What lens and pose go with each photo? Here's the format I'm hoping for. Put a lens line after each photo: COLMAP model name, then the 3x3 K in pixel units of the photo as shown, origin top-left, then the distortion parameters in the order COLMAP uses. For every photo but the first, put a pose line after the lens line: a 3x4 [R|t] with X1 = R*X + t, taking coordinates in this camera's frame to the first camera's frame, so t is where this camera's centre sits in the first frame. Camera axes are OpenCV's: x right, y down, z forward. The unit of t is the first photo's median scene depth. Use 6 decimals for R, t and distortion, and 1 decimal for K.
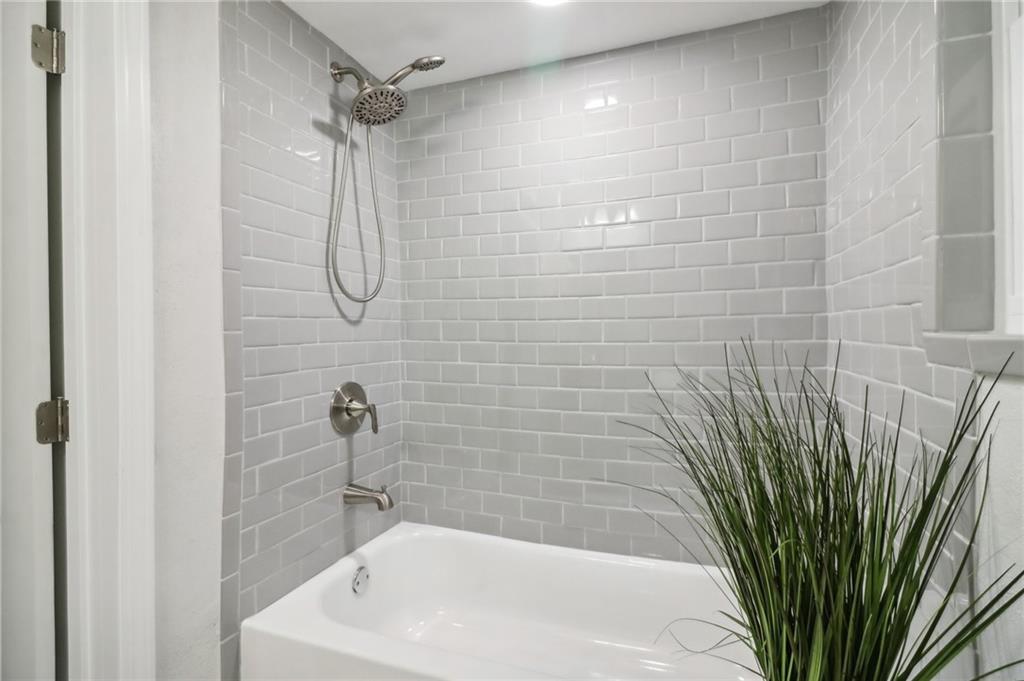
lens RADIAL K [[484.3, 0, 517.8], [0, 484.3, 326.8], [0, 0, 1]] dist [0.020062, -0.014246]
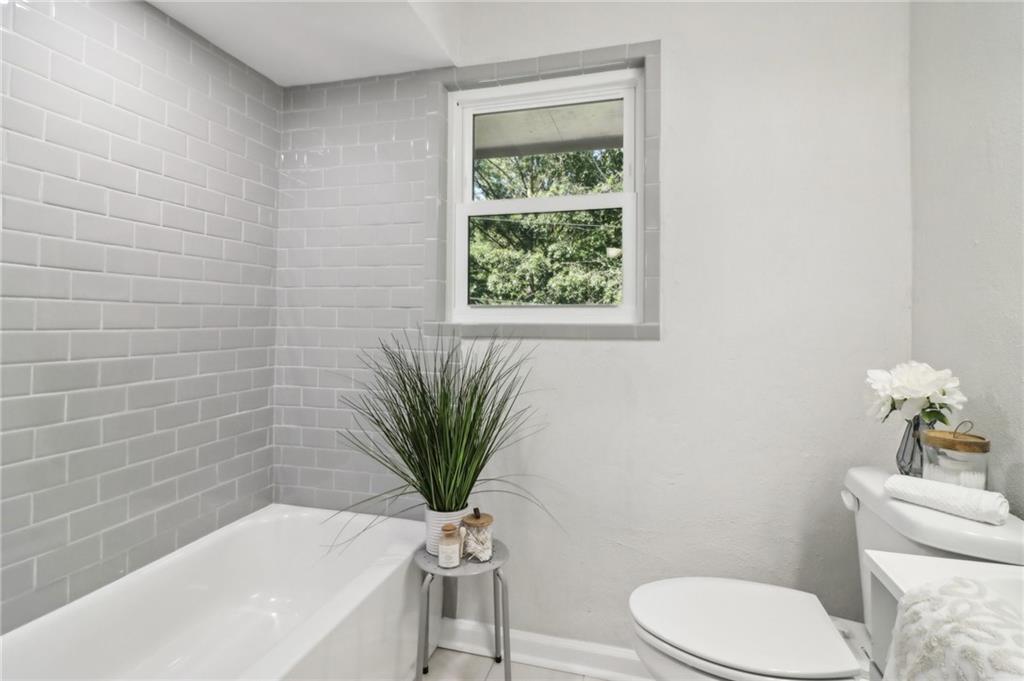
lens RADIAL K [[484.3, 0, 517.8], [0, 484.3, 326.8], [0, 0, 1]] dist [0.020062, -0.014246]
pose [[-0.092699, 0.003159, 0.995689, -0.745282], [0.006560, 0.999975, -0.002561, 0.035171], [-0.995673, 0.006294, -0.092717, 0.388499]]
